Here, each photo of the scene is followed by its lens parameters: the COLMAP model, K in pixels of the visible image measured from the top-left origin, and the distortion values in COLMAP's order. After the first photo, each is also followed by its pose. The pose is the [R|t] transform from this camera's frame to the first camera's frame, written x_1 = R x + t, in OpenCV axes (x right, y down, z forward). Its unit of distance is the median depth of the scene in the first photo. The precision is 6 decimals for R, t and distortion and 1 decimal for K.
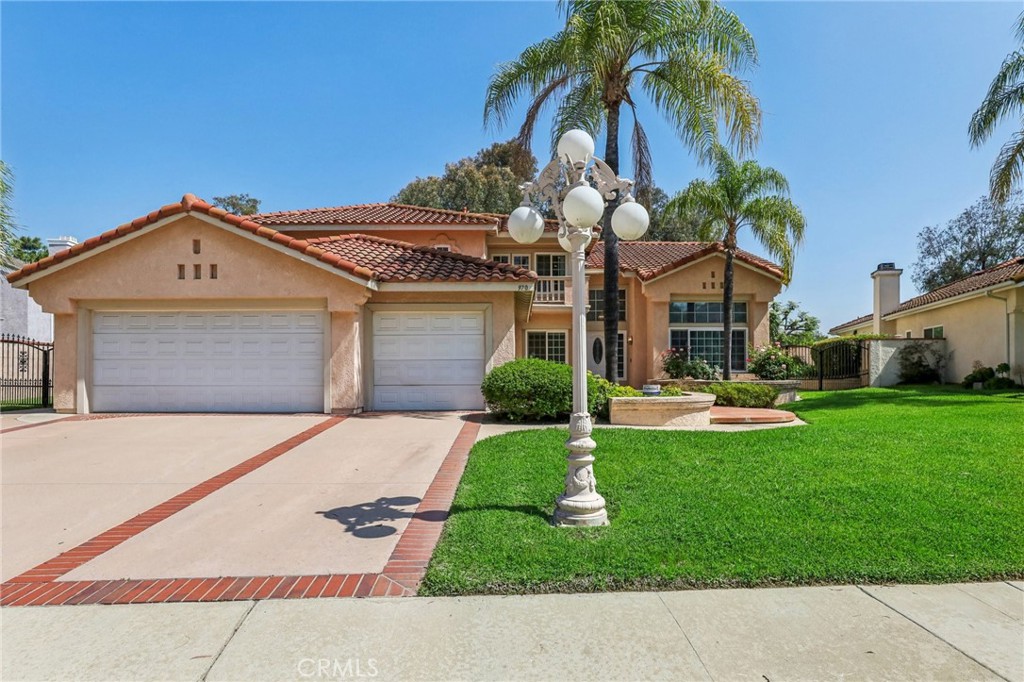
lens RADIAL K [[540.2, 0, 518.3], [0, 540.2, 342.6], [0, 0, 1]] dist [-0.029296, 0.001604]
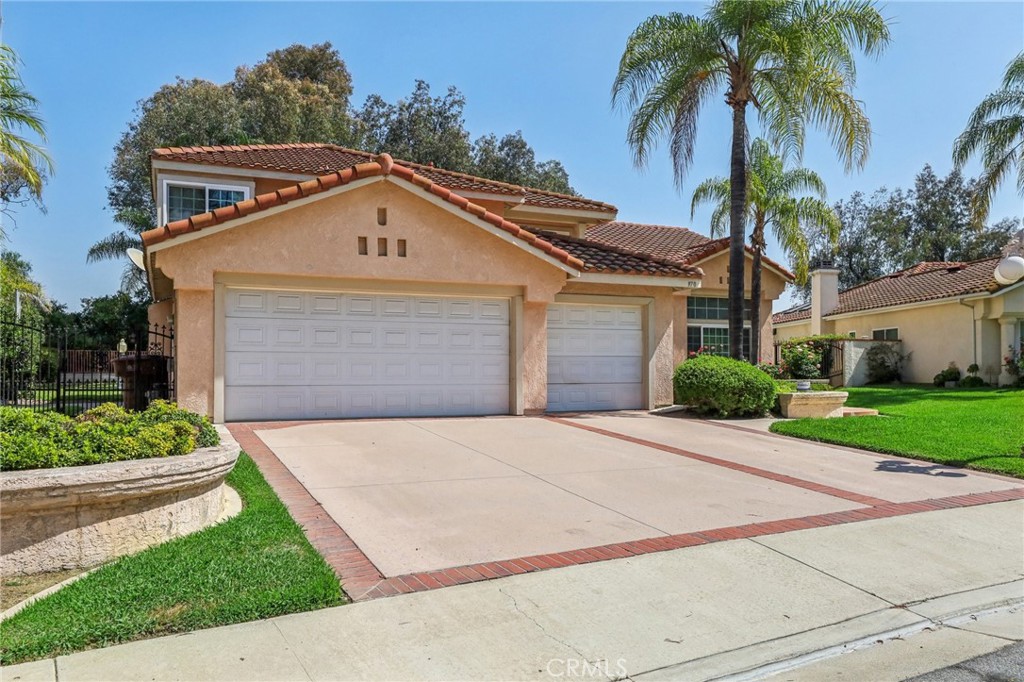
lens RADIAL K [[781.5, 0, 511.6], [0, 781.5, 324.9], [0, 0, 1]] dist [0.003840, 0.000512]
pose [[0.916332, 0.025310, 0.399619, -0.828967], [-0.021178, 0.999667, -0.014752, 0.001520], [-0.399859, 0.005054, 0.916563, -0.175382]]
